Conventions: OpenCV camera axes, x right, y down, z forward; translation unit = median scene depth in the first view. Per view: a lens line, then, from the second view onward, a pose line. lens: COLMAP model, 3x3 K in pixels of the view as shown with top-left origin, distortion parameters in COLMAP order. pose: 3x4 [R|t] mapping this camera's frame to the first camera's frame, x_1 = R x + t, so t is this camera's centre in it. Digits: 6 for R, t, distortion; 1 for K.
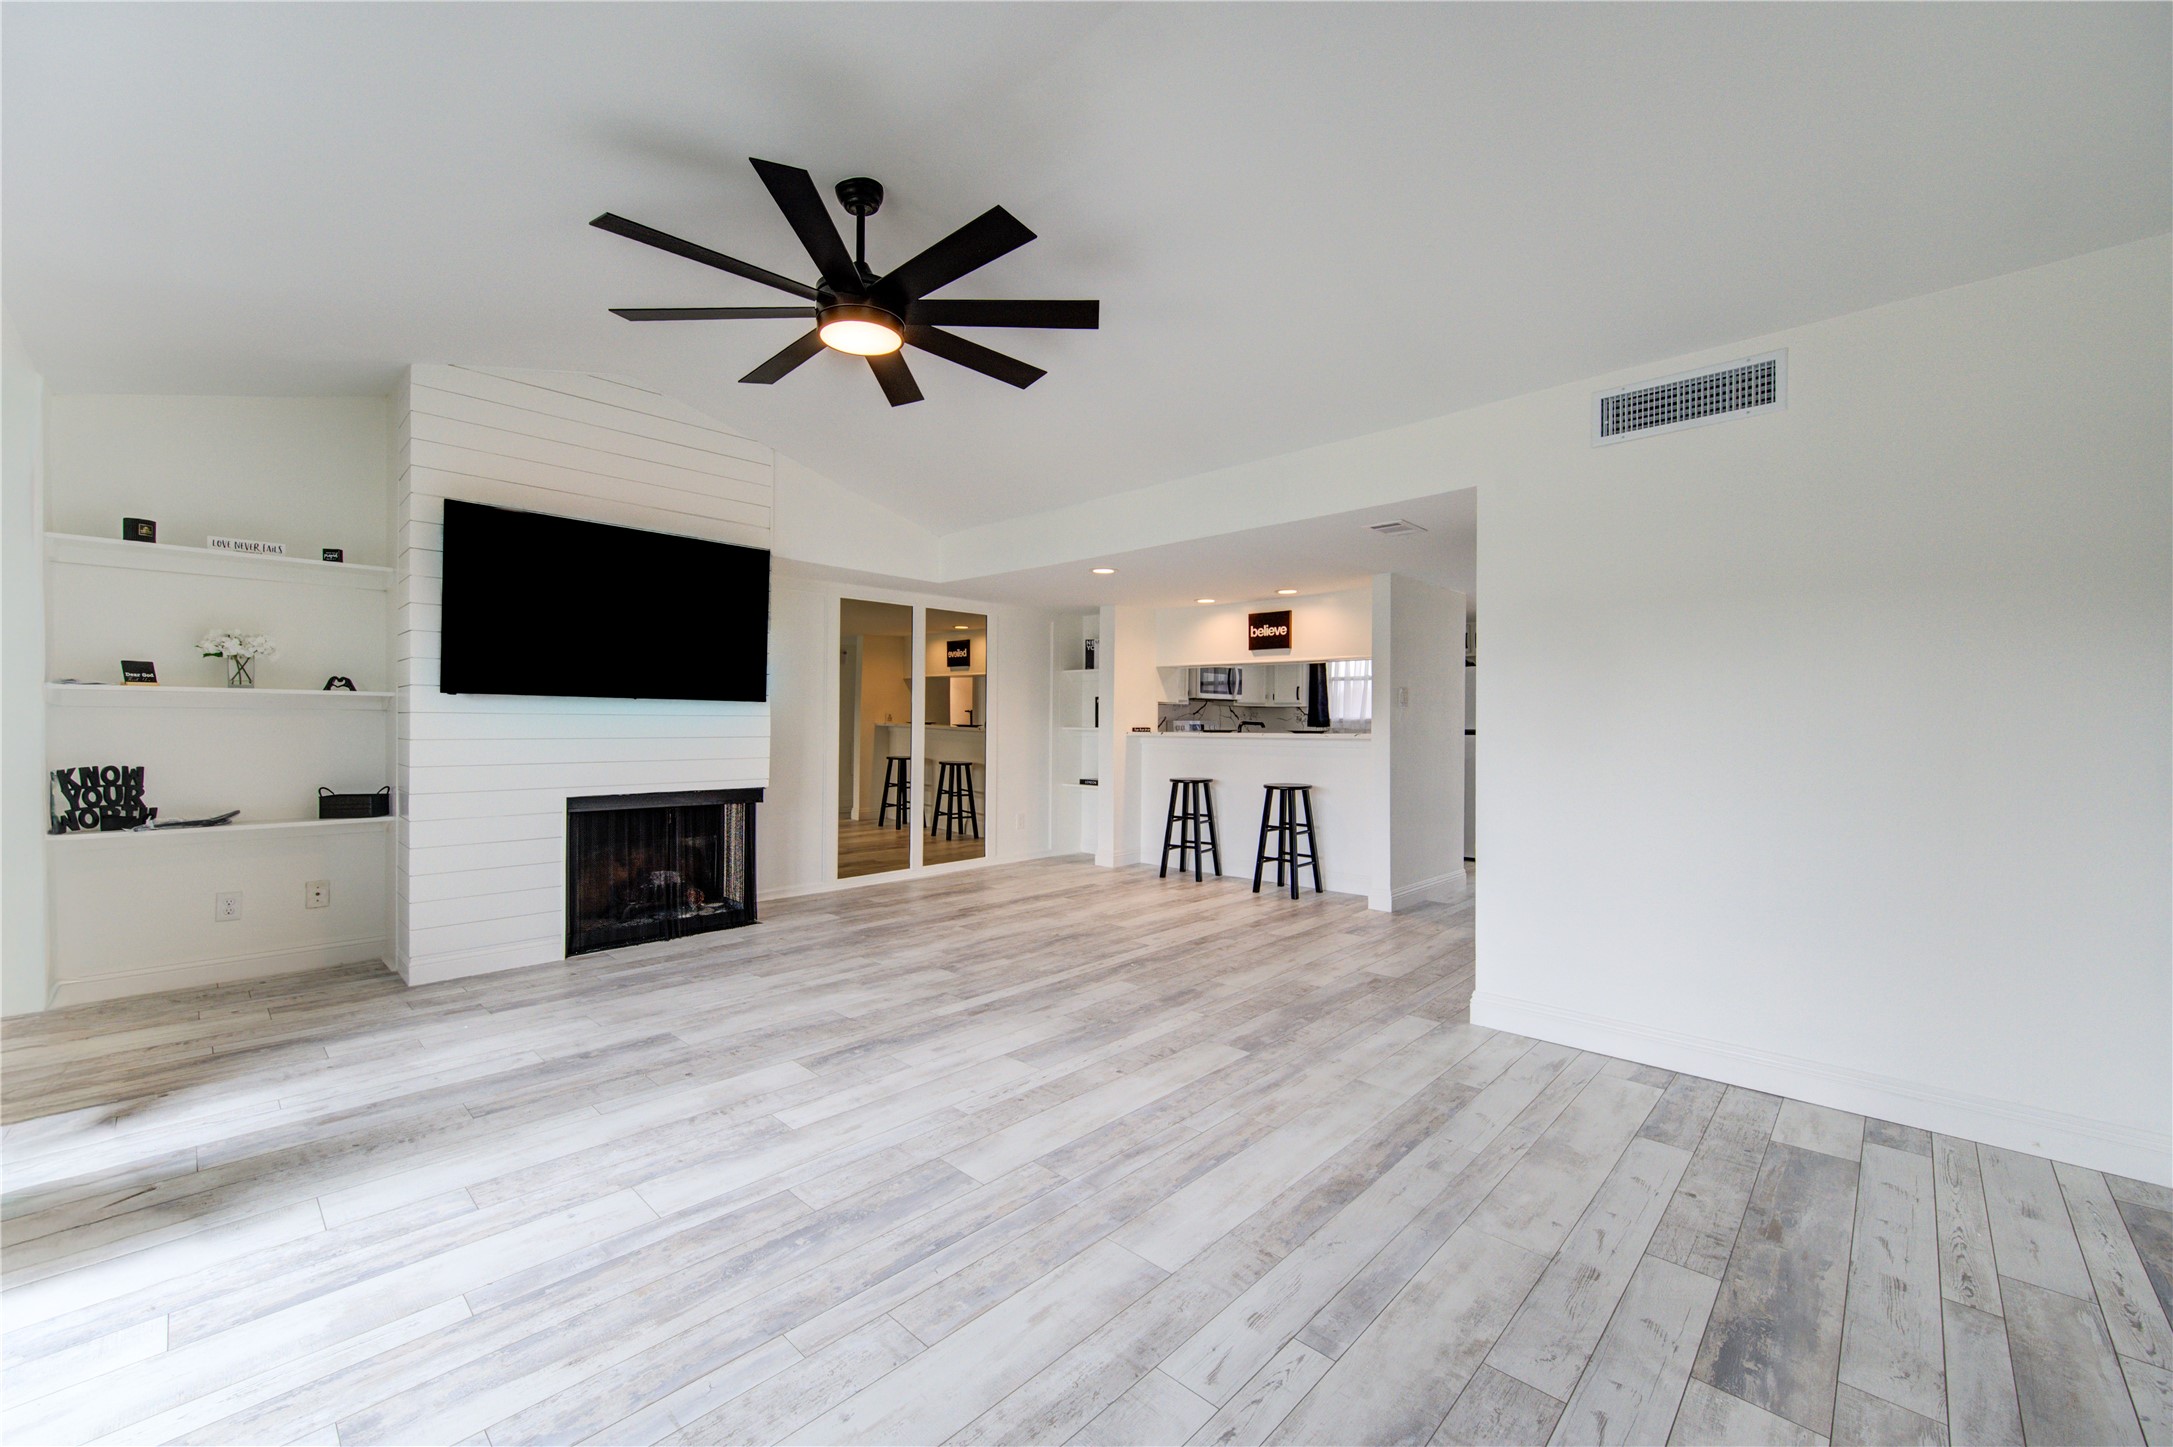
lens RADIAL K [[864.3, 0, 1095.5], [0, 864.3, 716.8], [0, 0, 1]] dist [0.001419, -0.000088]
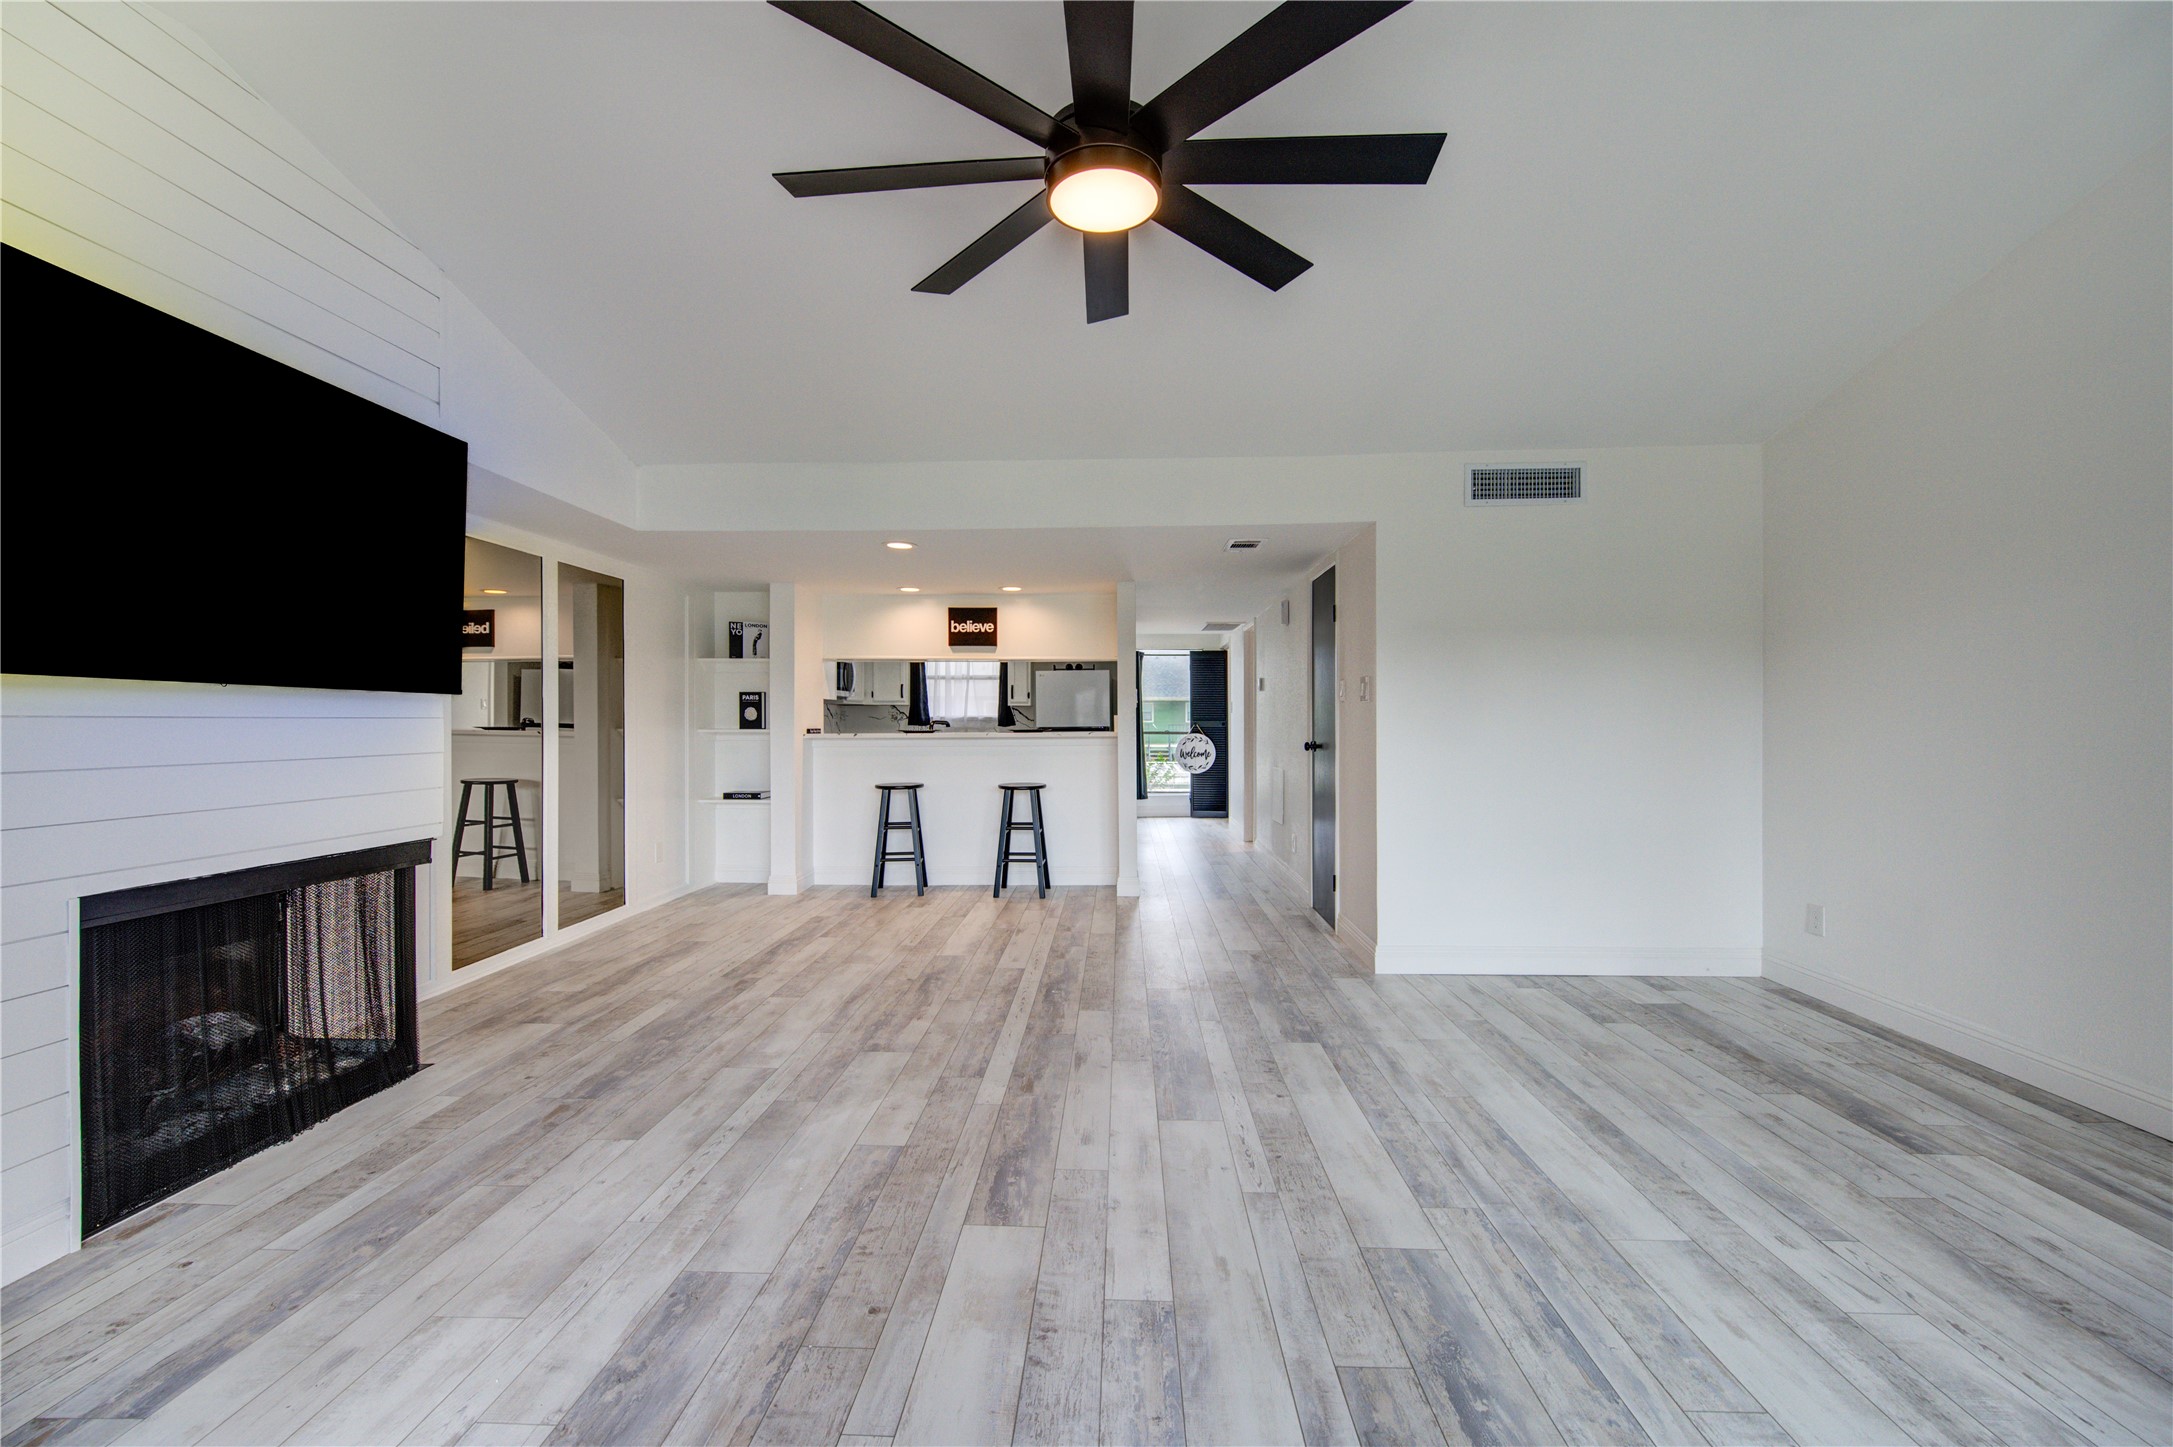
lens RADIAL K [[847.6, 0, 1090.3], [0, 847.6, 724.8], [0, 0, 1]] dist [0.000401, -0.000165]
pose [[0.752860, -0.010047, 0.658104, -0.368111], [0.001809, 0.999911, 0.013196, -0.002551], [-0.658178, -0.008744, 0.752812, 0.225601]]
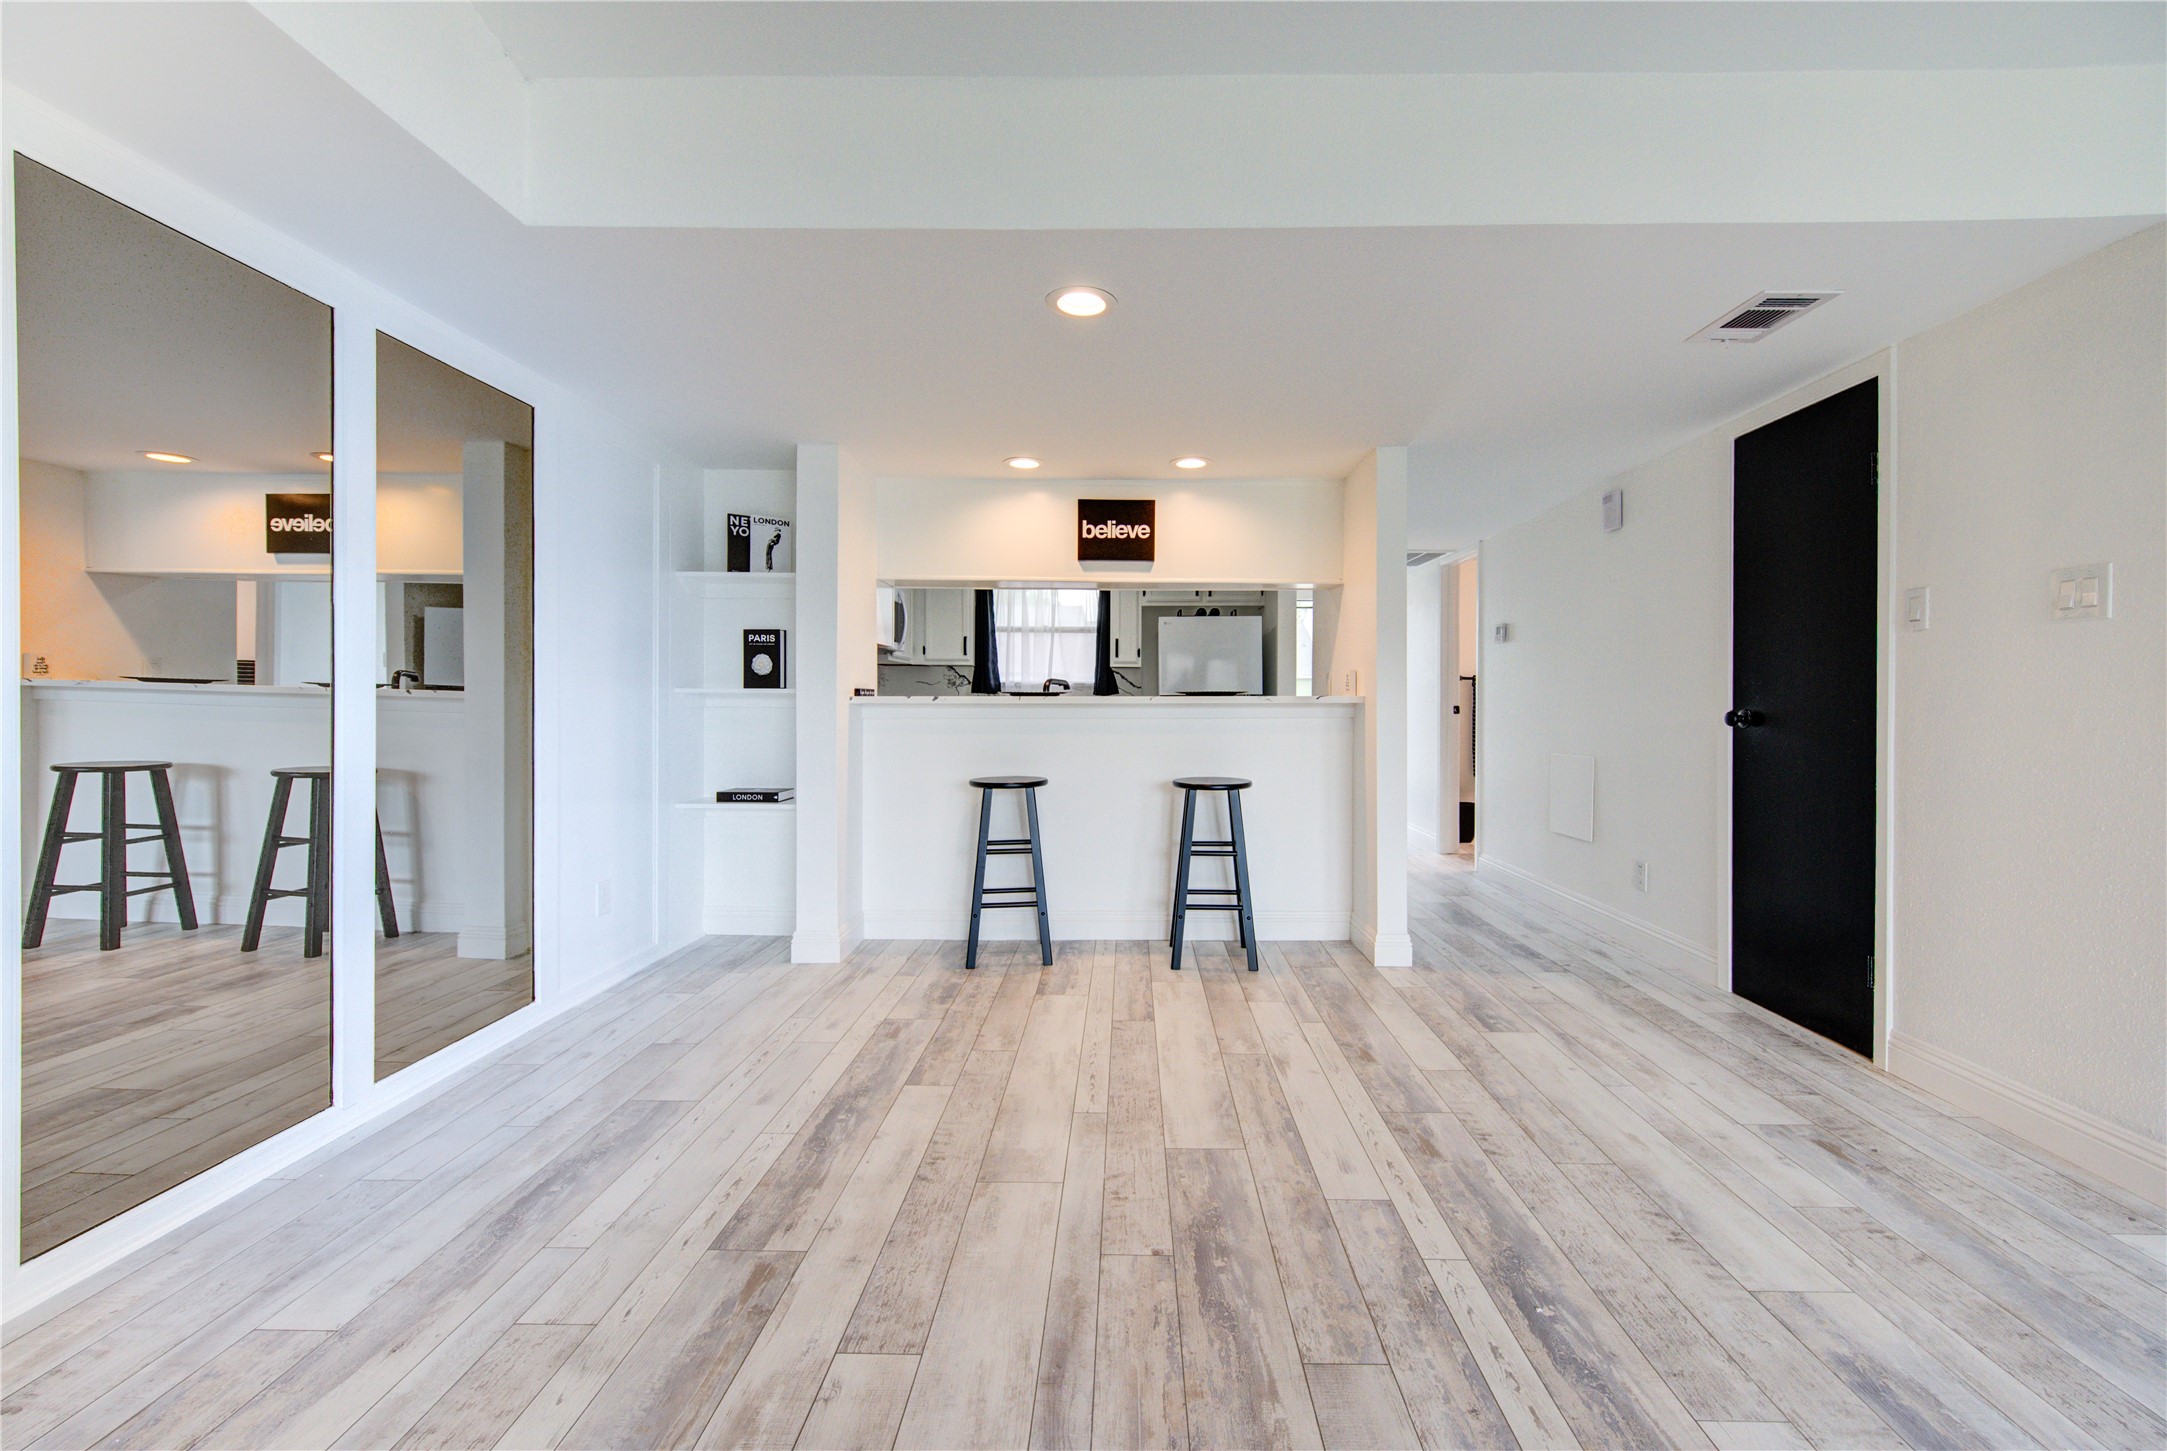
lens RADIAL K [[861.3, 0, 1119.4], [0, 861.3, 704.6], [0, 0, 1]] dist [-0.000391, -0.000378]
pose [[0.733972, -0.005176, 0.679160, -0.241663], [-0.003347, 0.999931, 0.011239, 0.019745], [-0.679172, -0.010522, 0.733904, 0.621392]]
